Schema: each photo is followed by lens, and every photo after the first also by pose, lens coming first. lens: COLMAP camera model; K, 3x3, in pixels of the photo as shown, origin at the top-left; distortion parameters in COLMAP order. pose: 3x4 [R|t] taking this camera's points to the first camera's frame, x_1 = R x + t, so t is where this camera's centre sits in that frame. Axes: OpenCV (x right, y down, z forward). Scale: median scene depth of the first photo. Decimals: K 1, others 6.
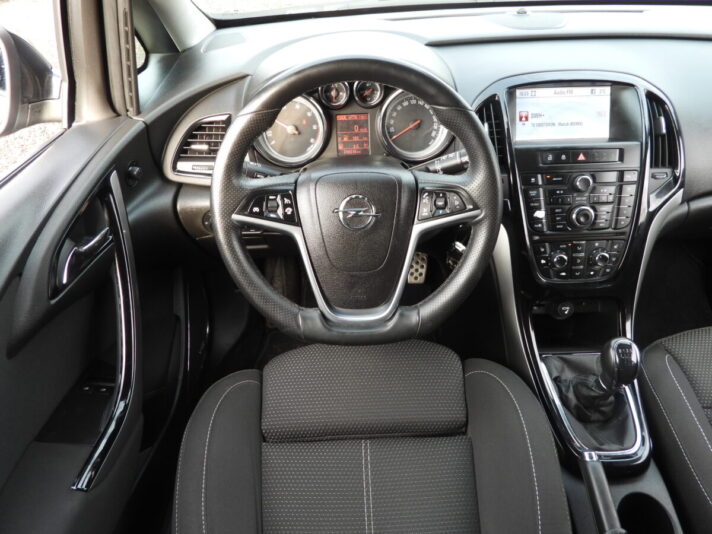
lens RADIAL K [[499.4, 0, 359.4], [0, 499.4, 264.3], [0, 0, 1]] dist [-0.001556, 0.002654]
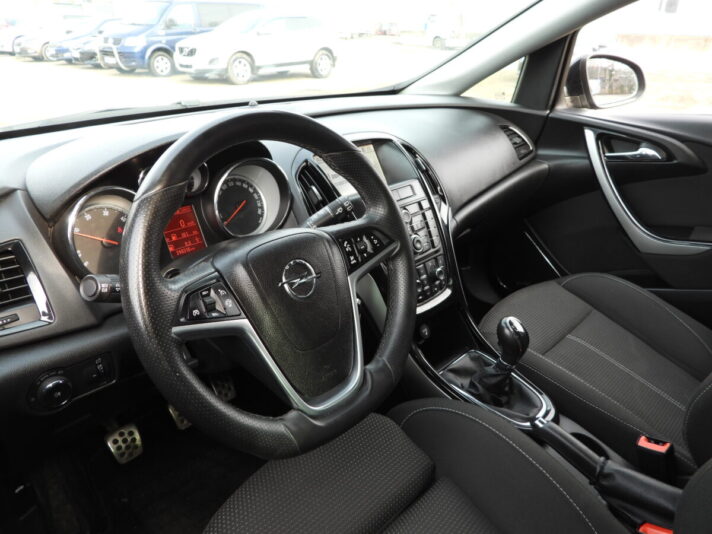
lens RADIAL K [[499.4, 0, 357.2], [0, 499.4, 266.9], [0, 0, 1]] dist [-0.001556, 0.002654]
pose [[0.719562, -0.274102, 0.638043, -0.366023], [0.420622, 0.903114, -0.086388, -0.004897], [-0.552546, 0.330536, 0.765140, 0.208564]]
